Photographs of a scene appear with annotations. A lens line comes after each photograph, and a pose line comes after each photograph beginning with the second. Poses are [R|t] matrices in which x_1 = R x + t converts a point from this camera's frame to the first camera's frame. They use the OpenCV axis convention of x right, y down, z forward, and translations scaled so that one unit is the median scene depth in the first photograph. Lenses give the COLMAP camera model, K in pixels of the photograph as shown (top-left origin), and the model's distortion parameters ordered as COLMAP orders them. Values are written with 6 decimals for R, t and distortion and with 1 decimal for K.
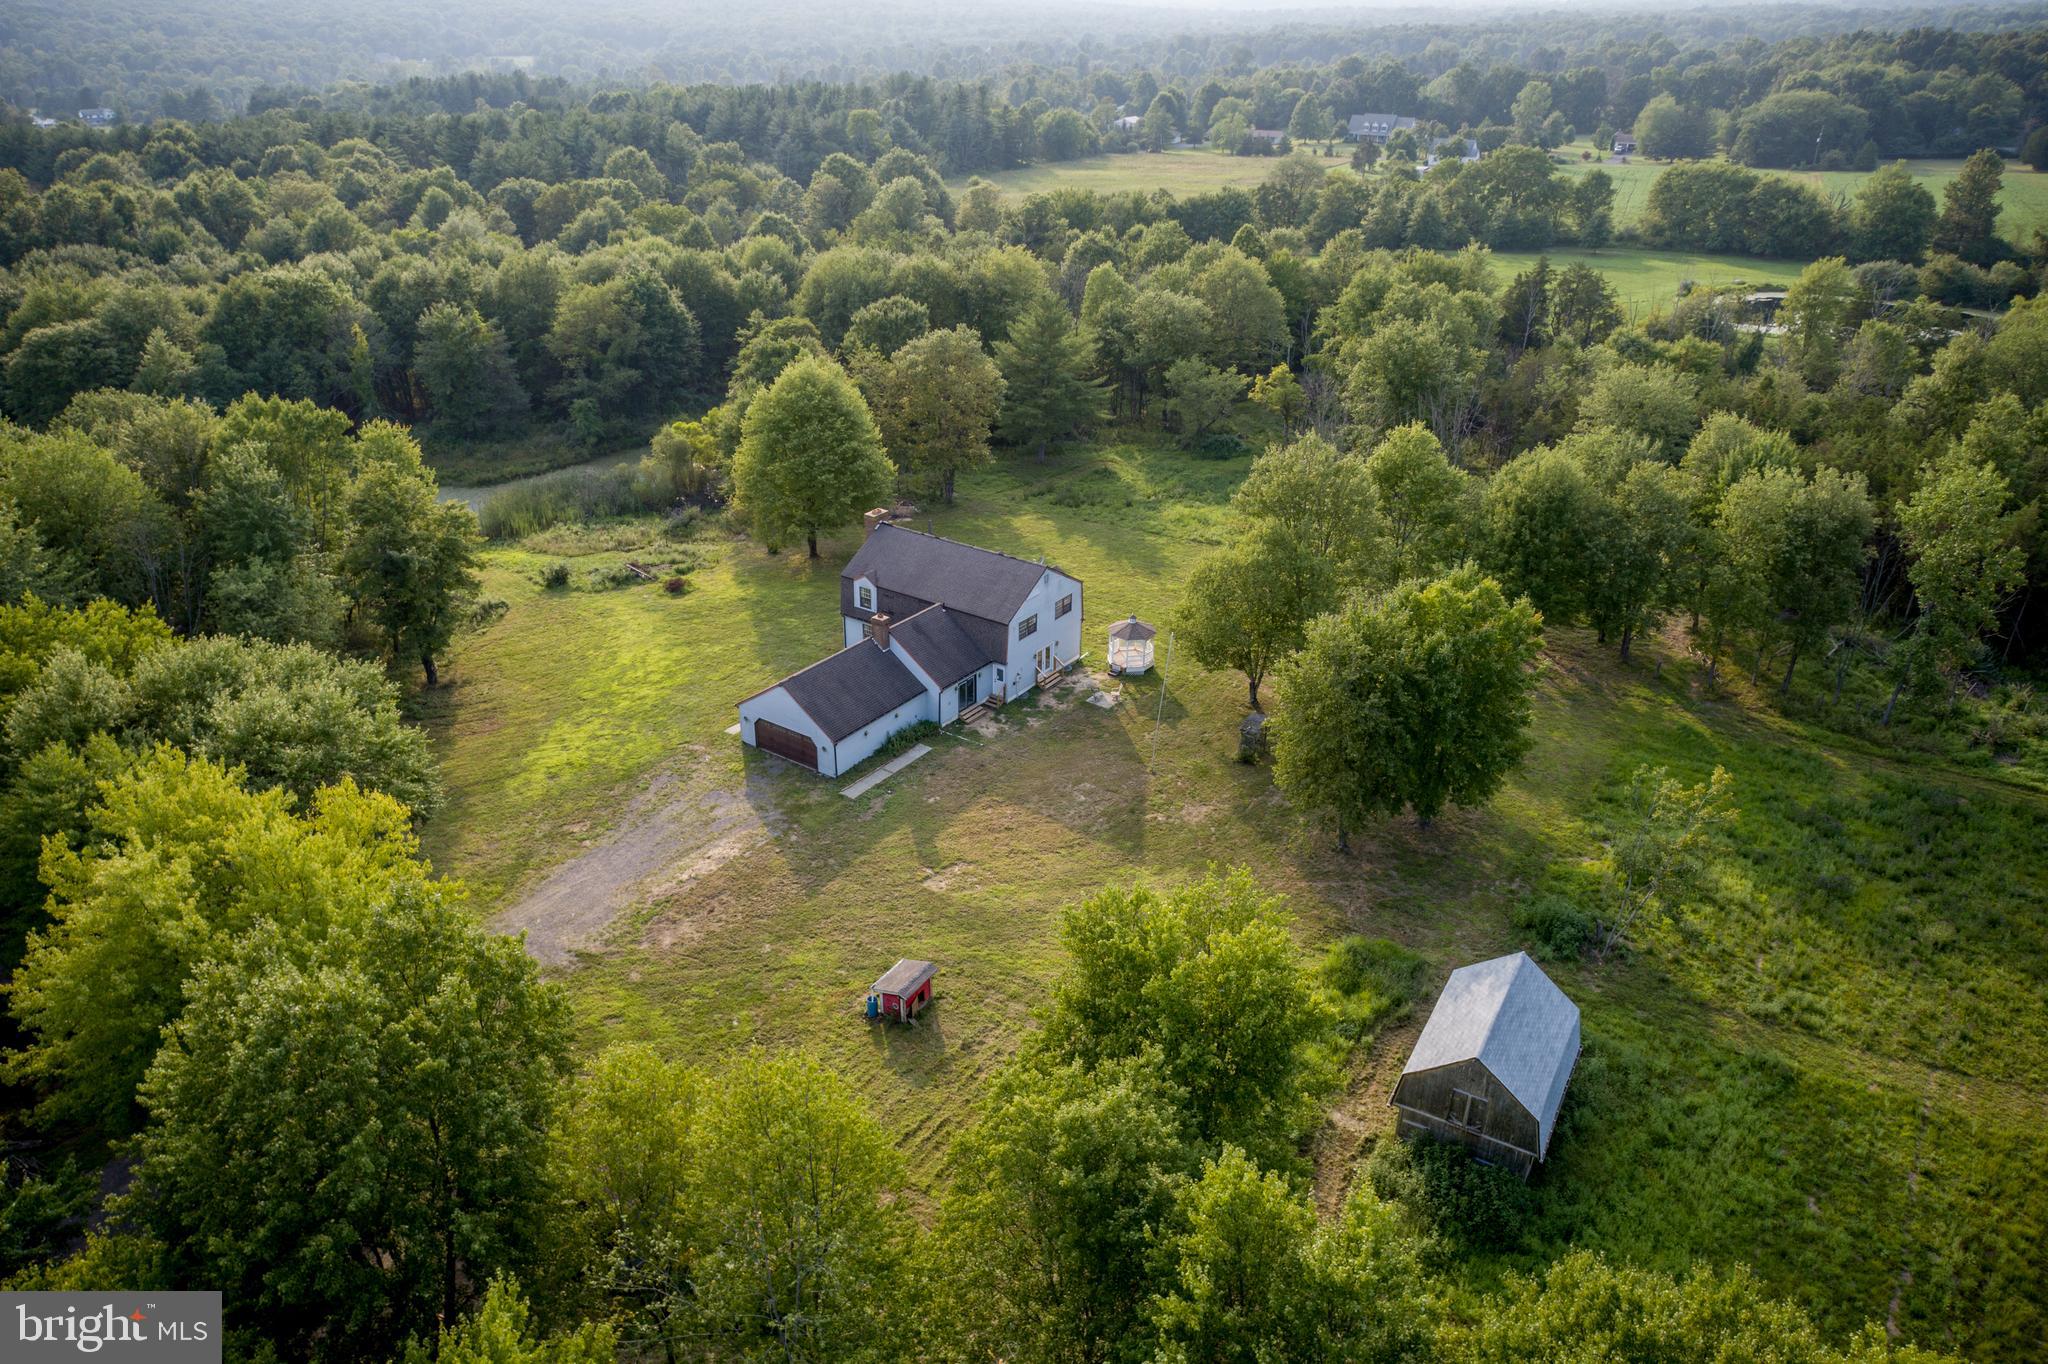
lens RADIAL K [[1389.1, 0, 1024.0], [0, 1389.1, 682.0], [0, 0, 1]] dist [-0.006251, 0.017132]
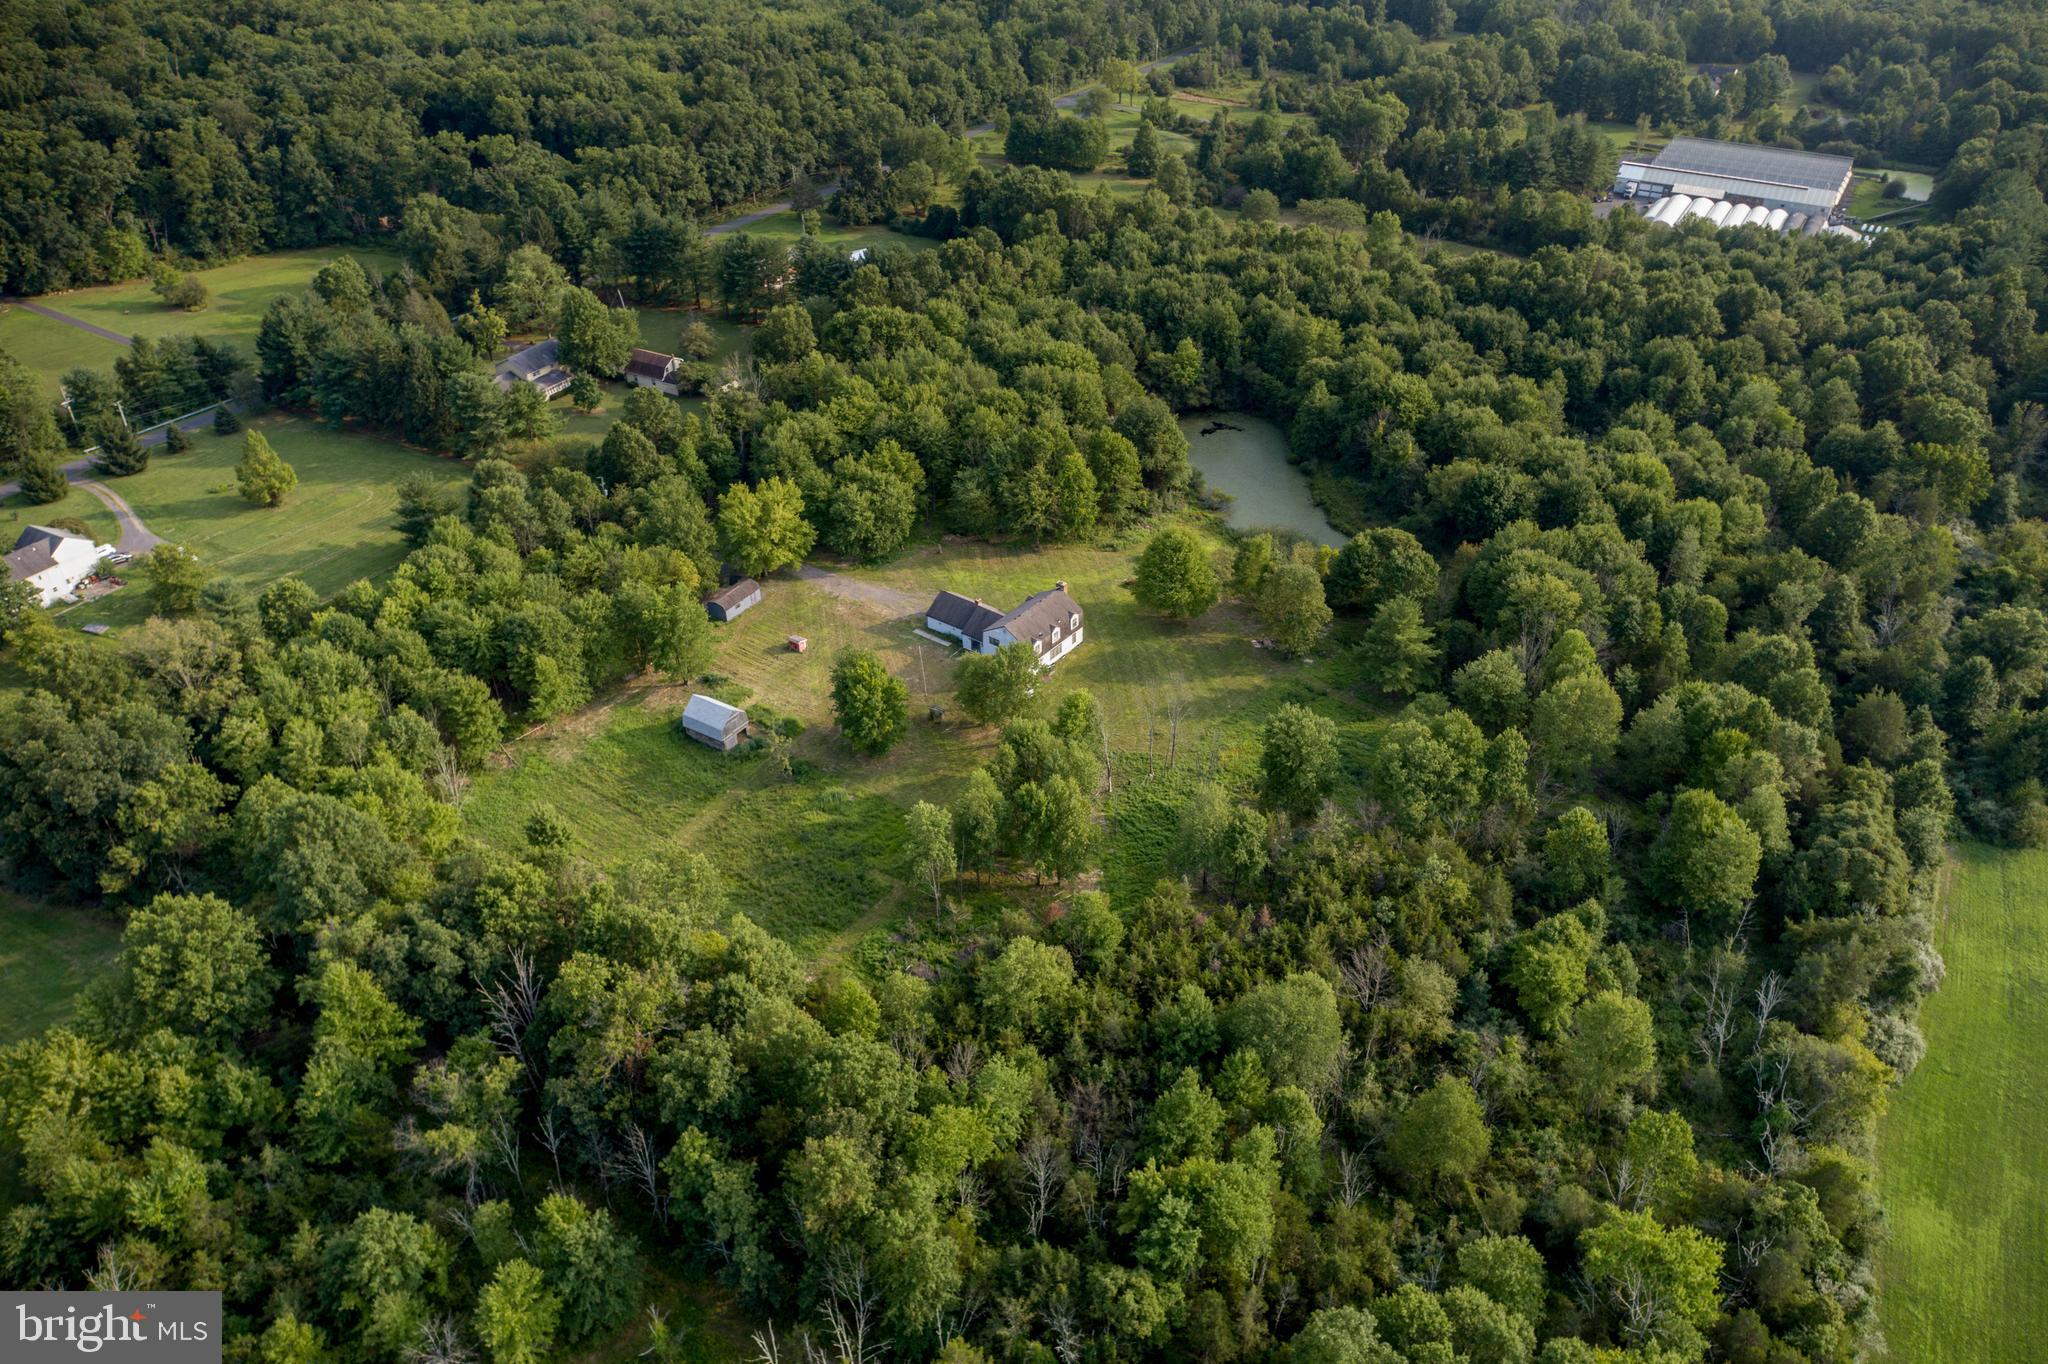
lens RADIAL K [[1482.7, 0, 1080.1], [0, 1482.7, 752.6], [0, 0, 1]] dist [-0.002588, 0.002188]
pose [[-0.023429, 0.590536, -0.806671, 2.137873], [-0.443758, 0.716902, 0.537708, -1.320925], [0.895841, 0.370564, 0.245259, 0.585684]]
